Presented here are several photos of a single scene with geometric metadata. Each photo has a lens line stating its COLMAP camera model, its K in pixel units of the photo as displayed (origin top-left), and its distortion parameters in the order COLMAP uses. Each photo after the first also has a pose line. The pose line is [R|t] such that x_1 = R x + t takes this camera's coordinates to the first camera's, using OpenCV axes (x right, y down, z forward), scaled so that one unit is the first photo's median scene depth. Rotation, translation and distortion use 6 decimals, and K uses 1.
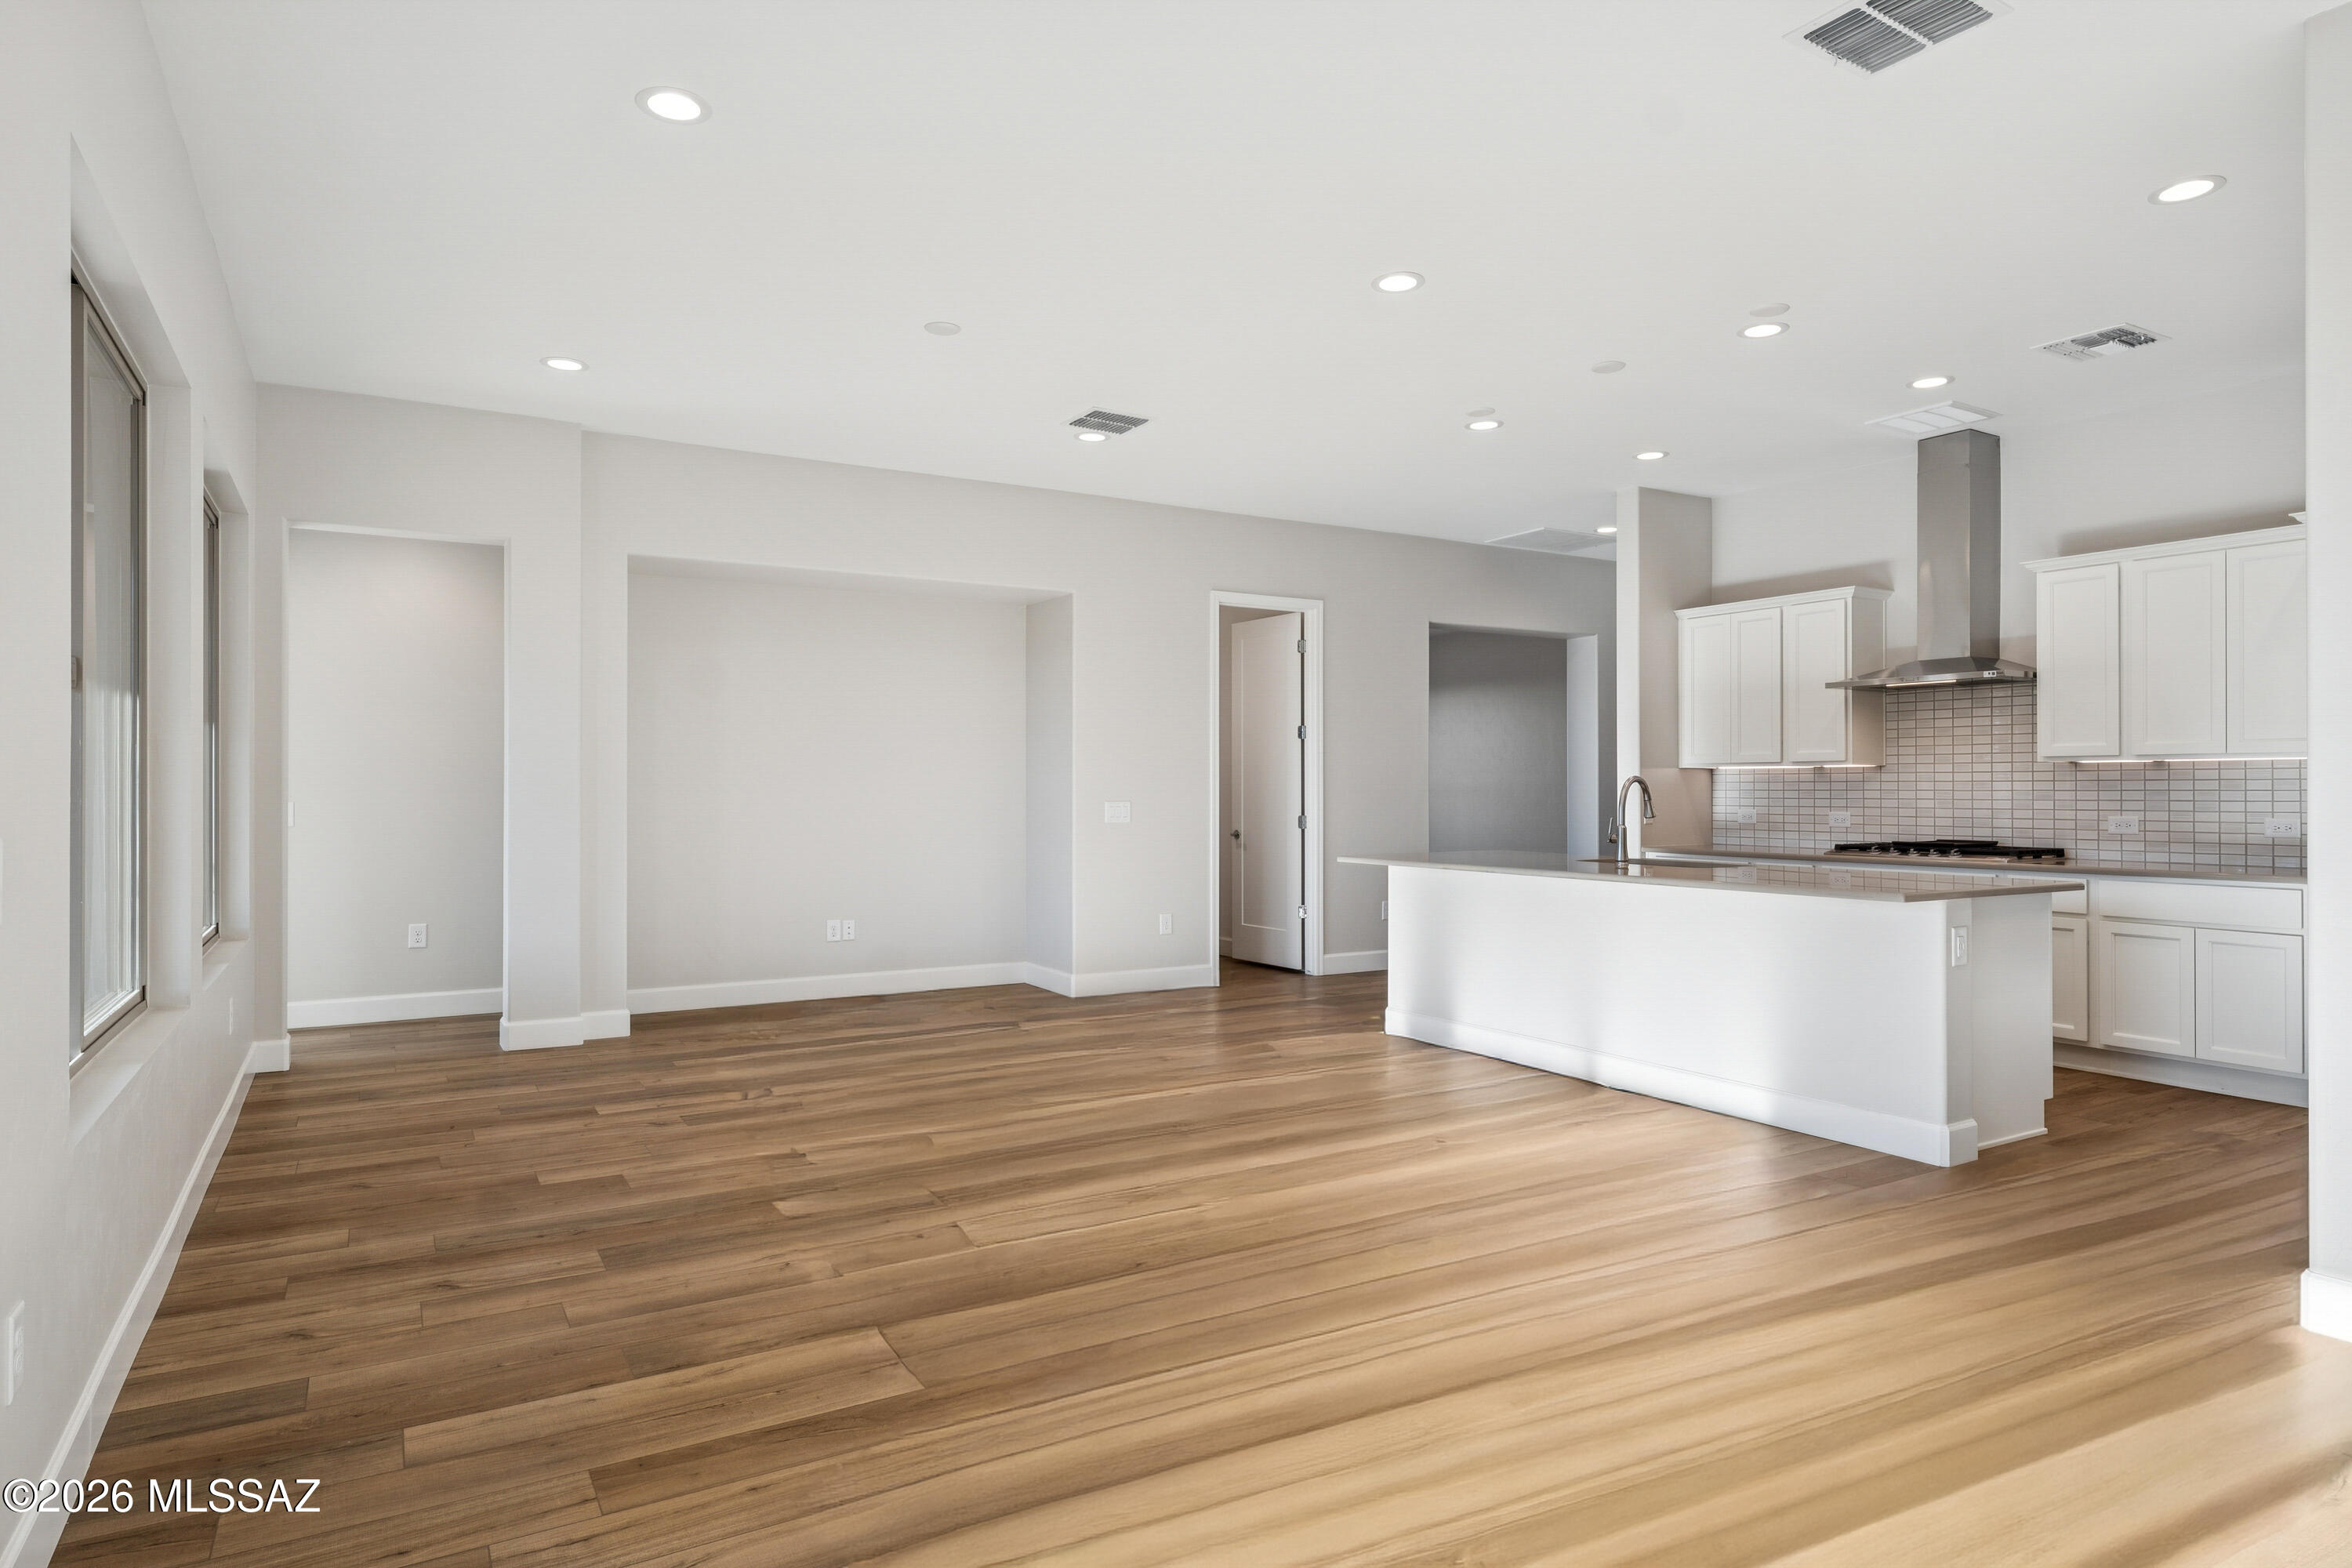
lens RADIAL K [[1365.3, 0, 1176.3], [0, 1365.3, 784.1], [0, 0, 1]] dist [-0.005510, -0.000486]
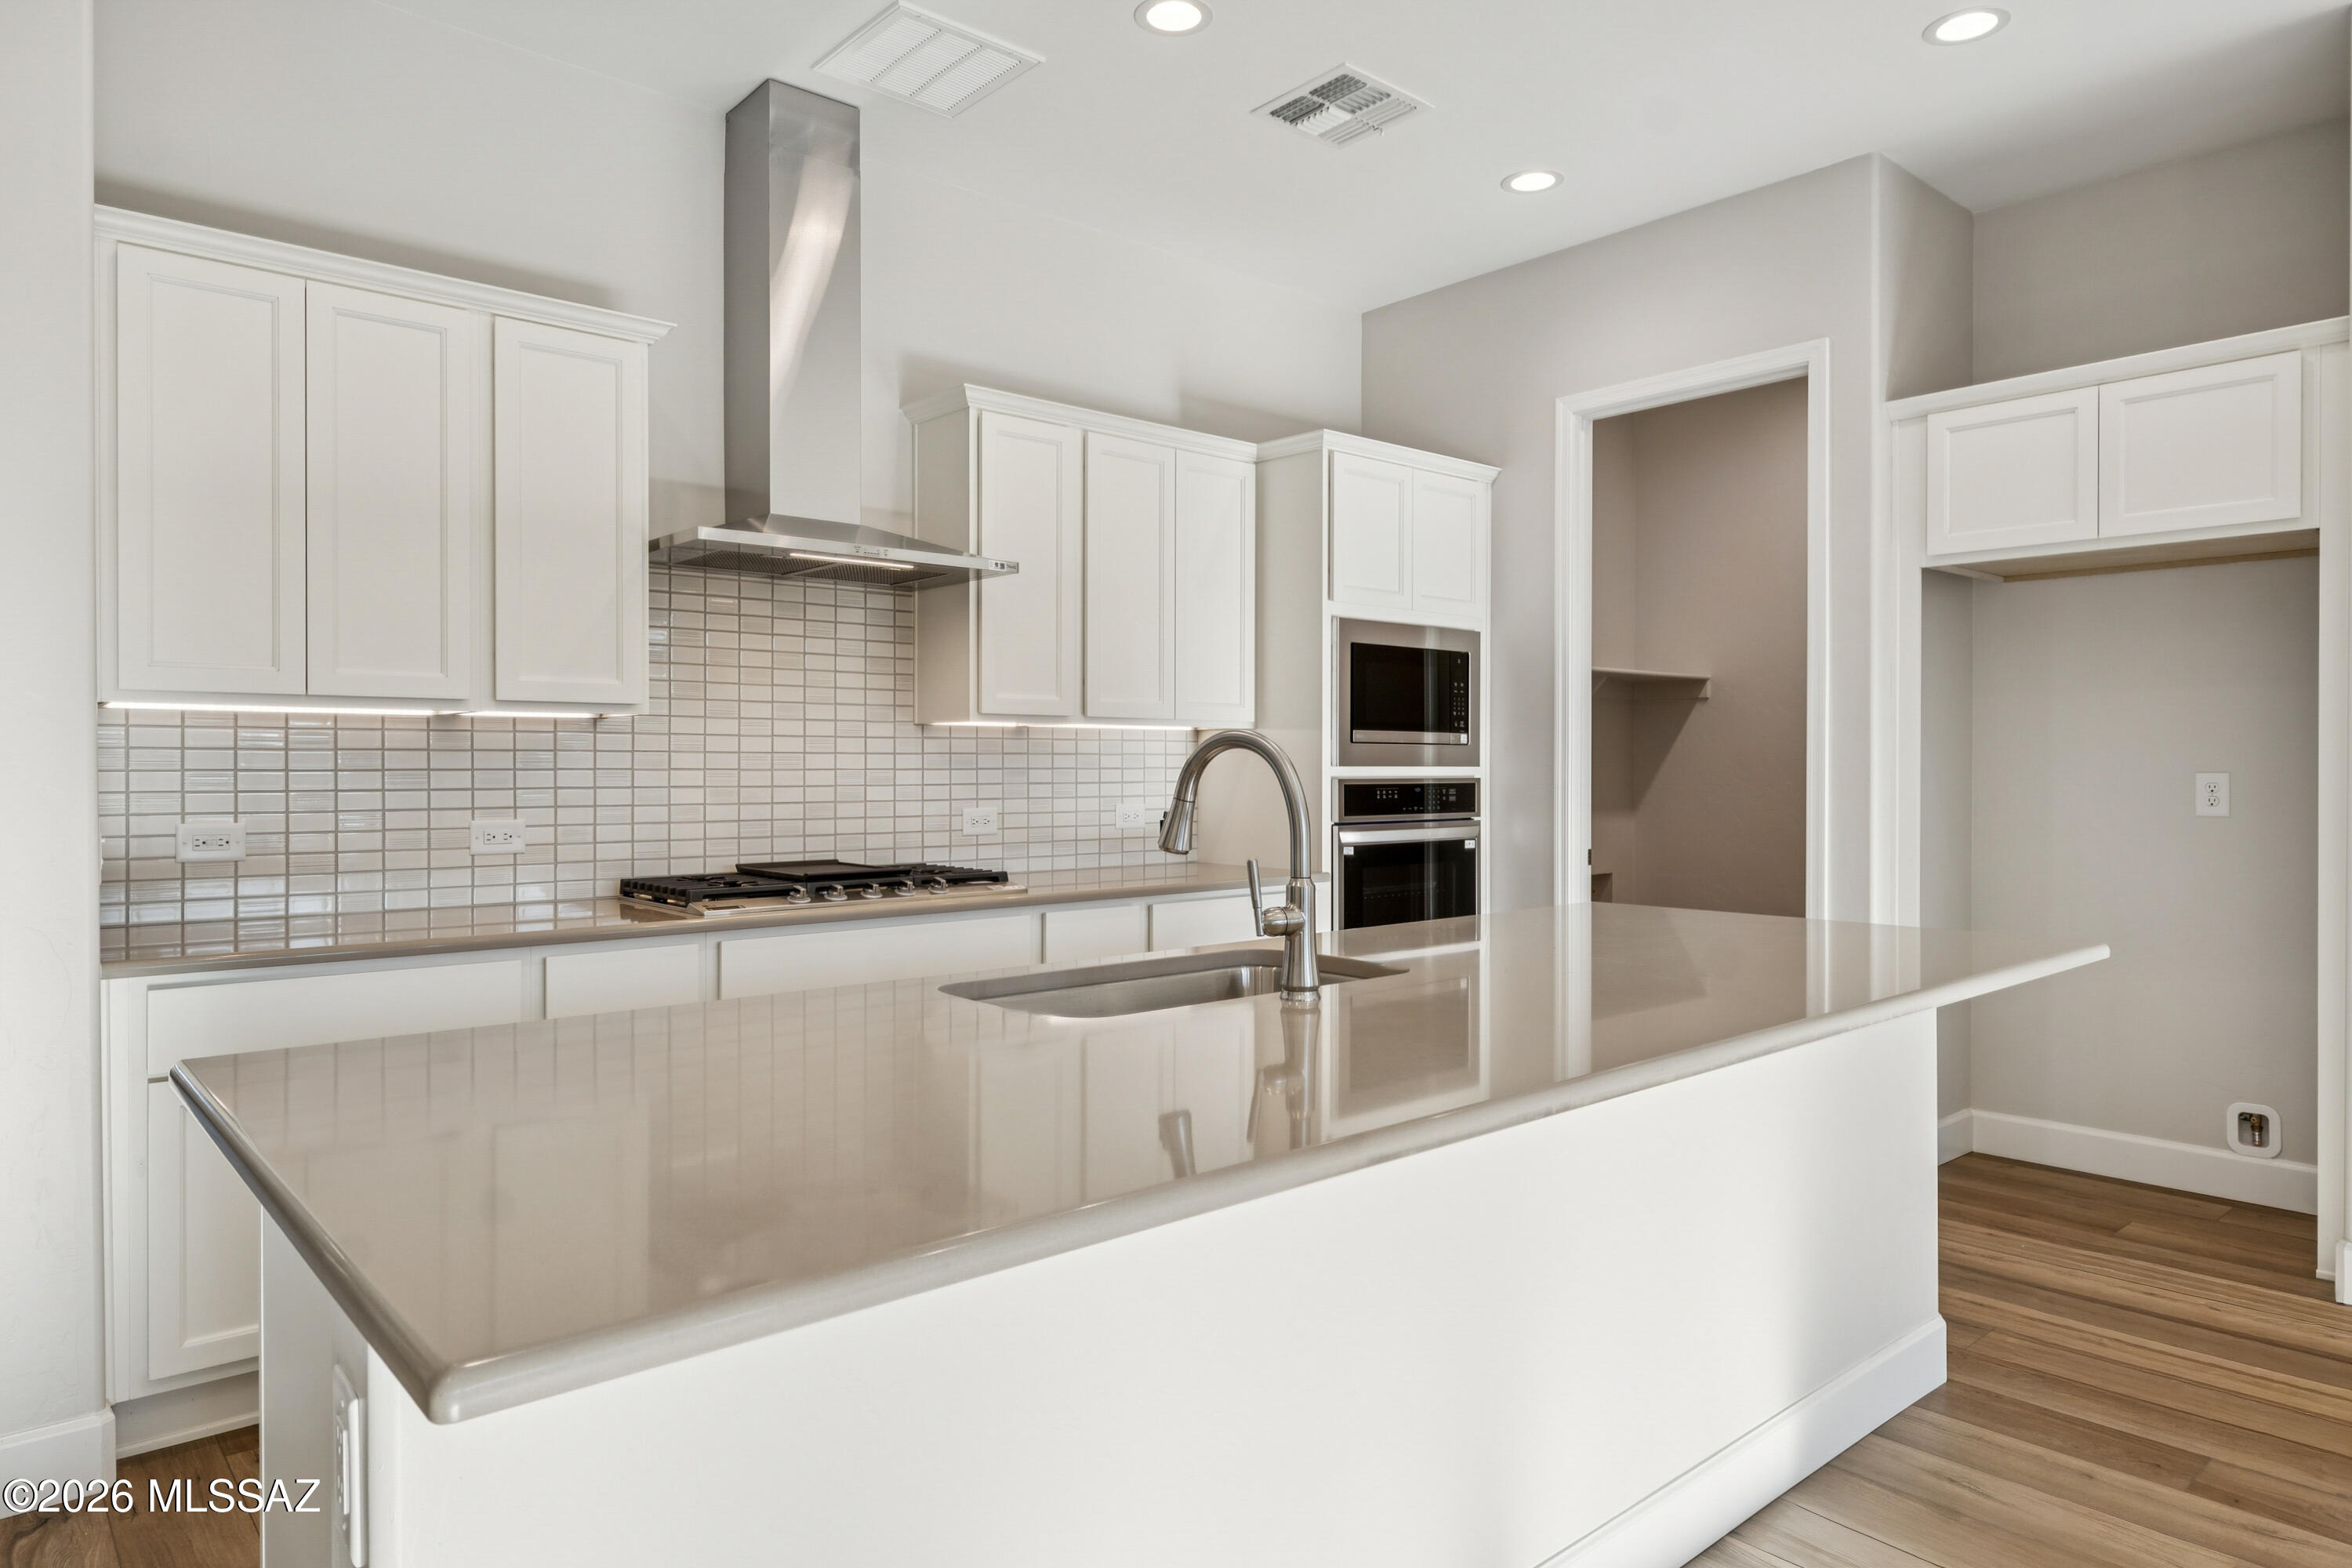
lens RADIAL K [[1444.3, 0, 1177.3], [0, 1444.3, 779.9], [0, 0, 1]] dist [-0.000524, -0.002523]
pose [[-0.184727, -0.008276, 0.982755, -0.011709], [-0.002737, 0.999965, 0.007907, 0.003869], [-0.982786, -0.001229, -0.184743, 0.957995]]
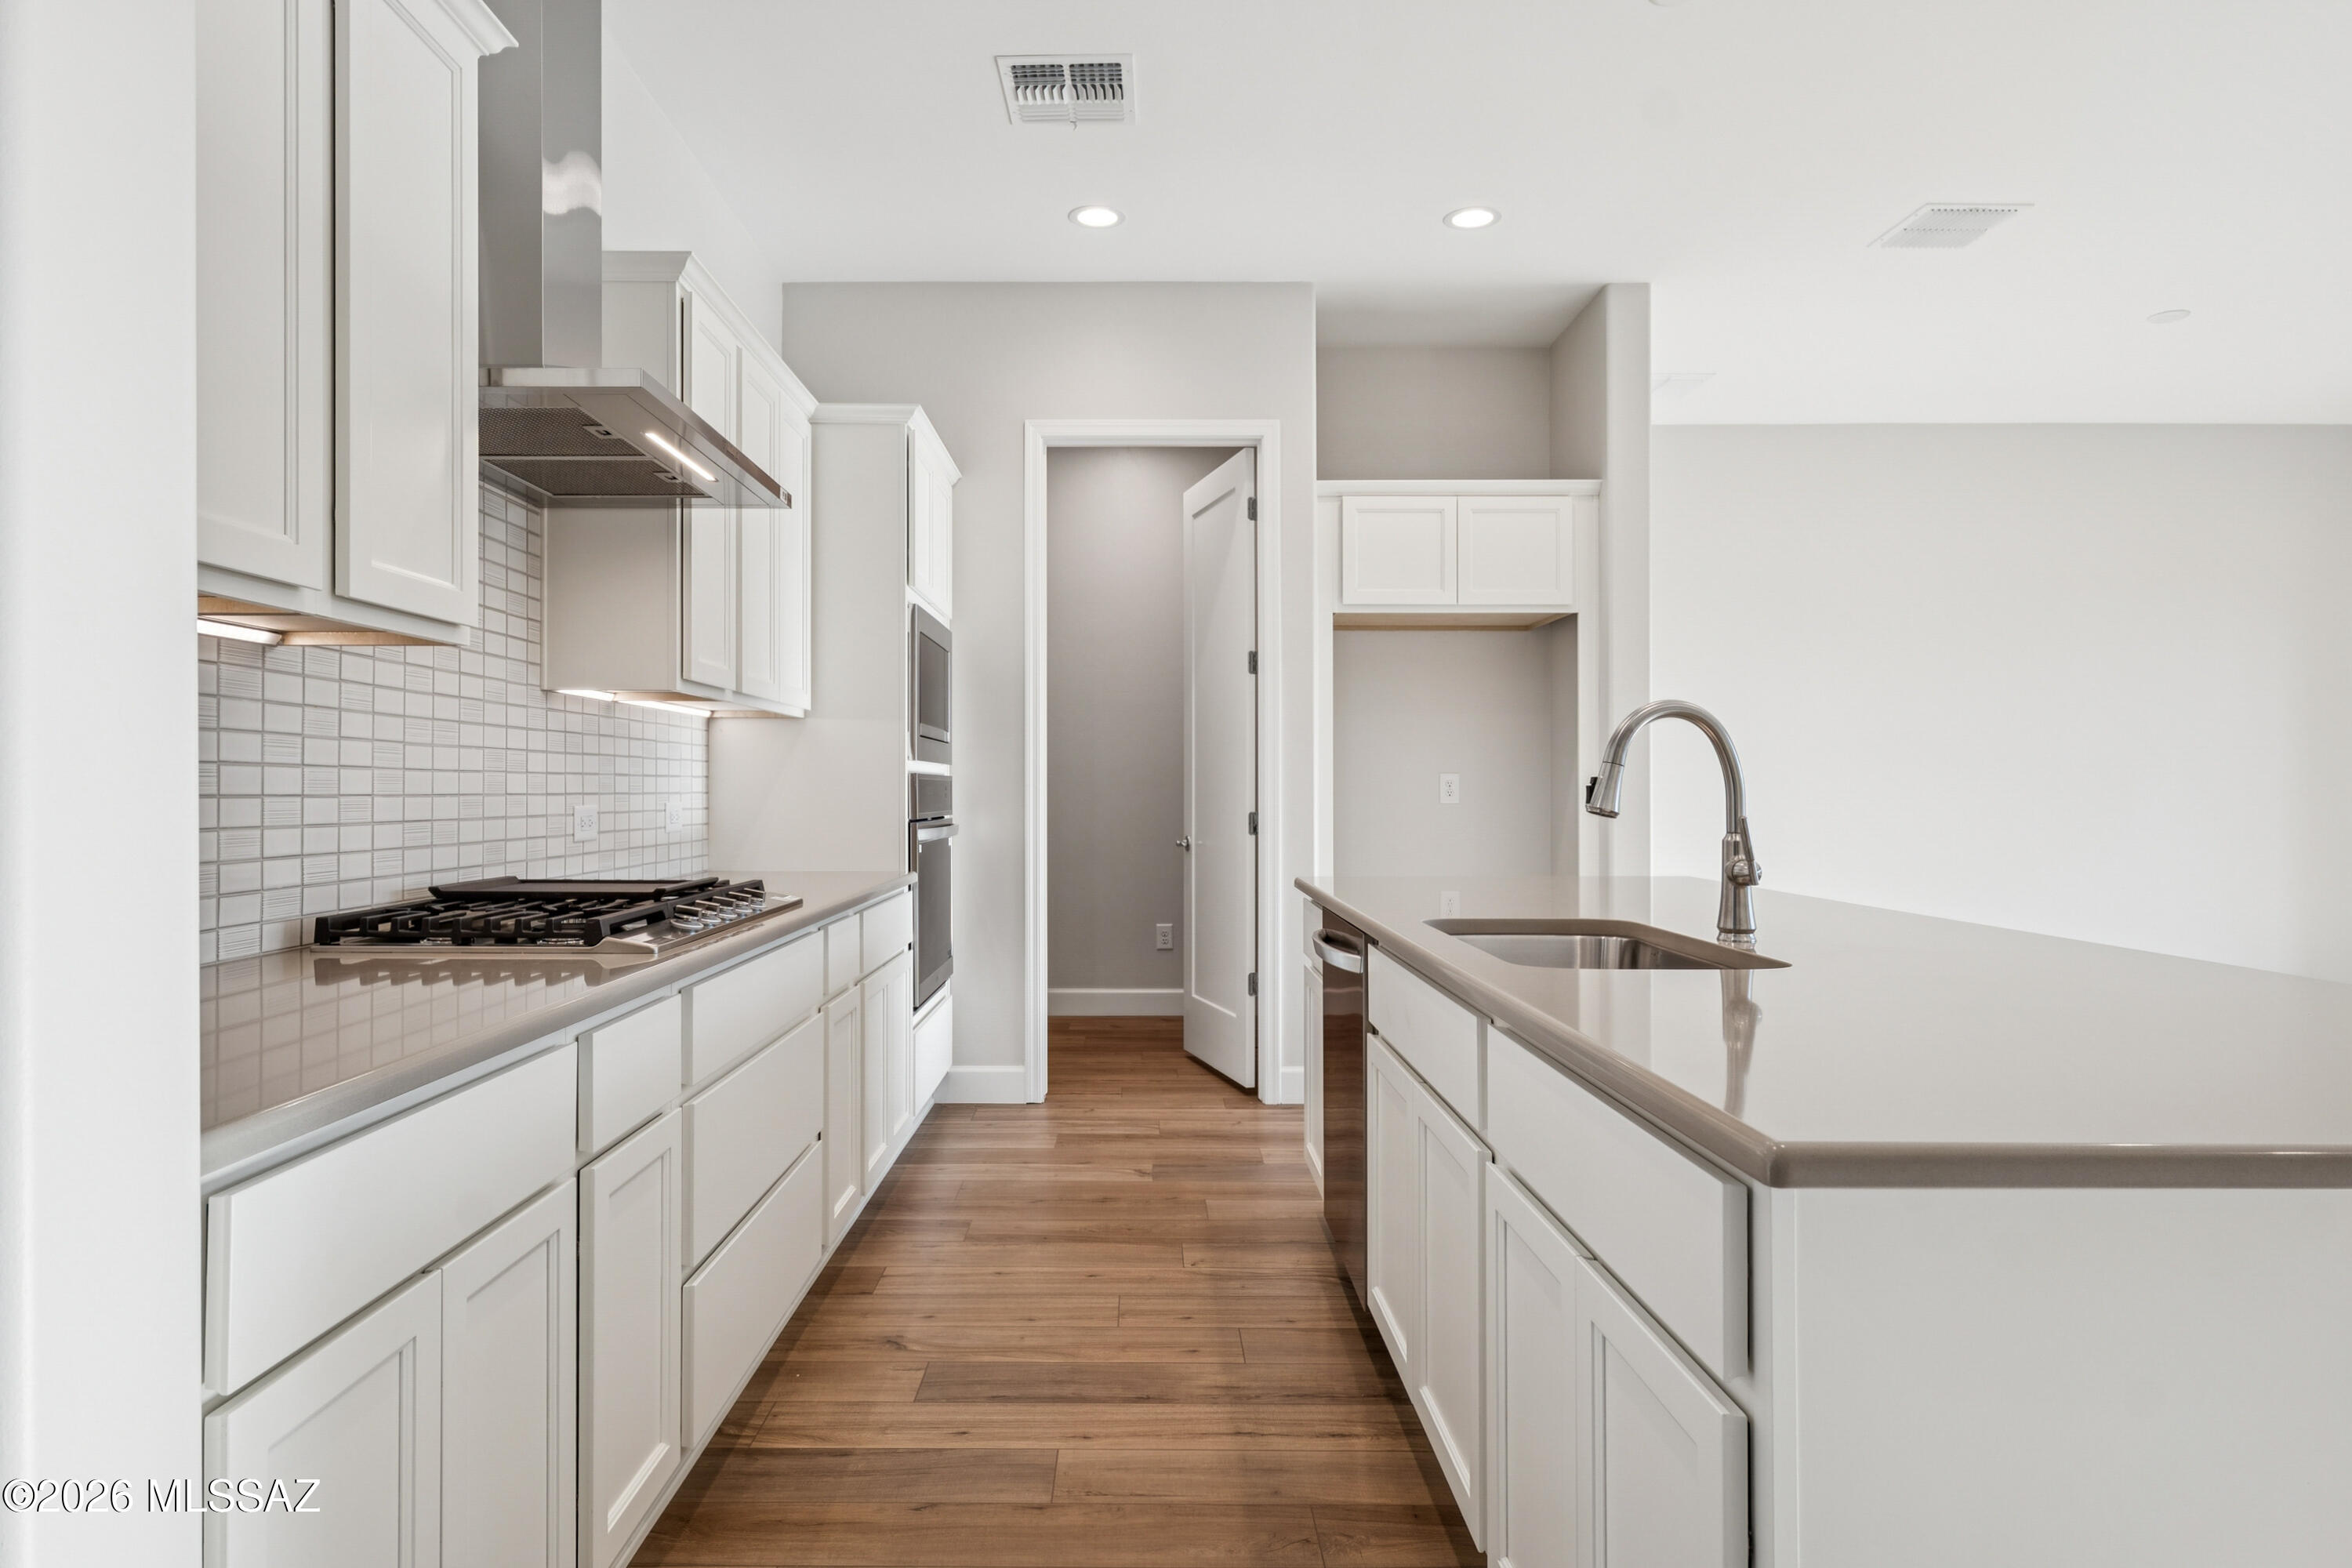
lens RADIAL K [[1365.3, 0, 1170.7], [0, 1365.3, 783.9], [0, 0, 1]] dist [-0.005510, -0.000486]
pose [[-0.865529, 0.001835, 0.500855, 0.236252], [-0.002281, 0.999968, -0.007605, 0.017636], [-0.500853, -0.007725, -0.865498, 1.228074]]
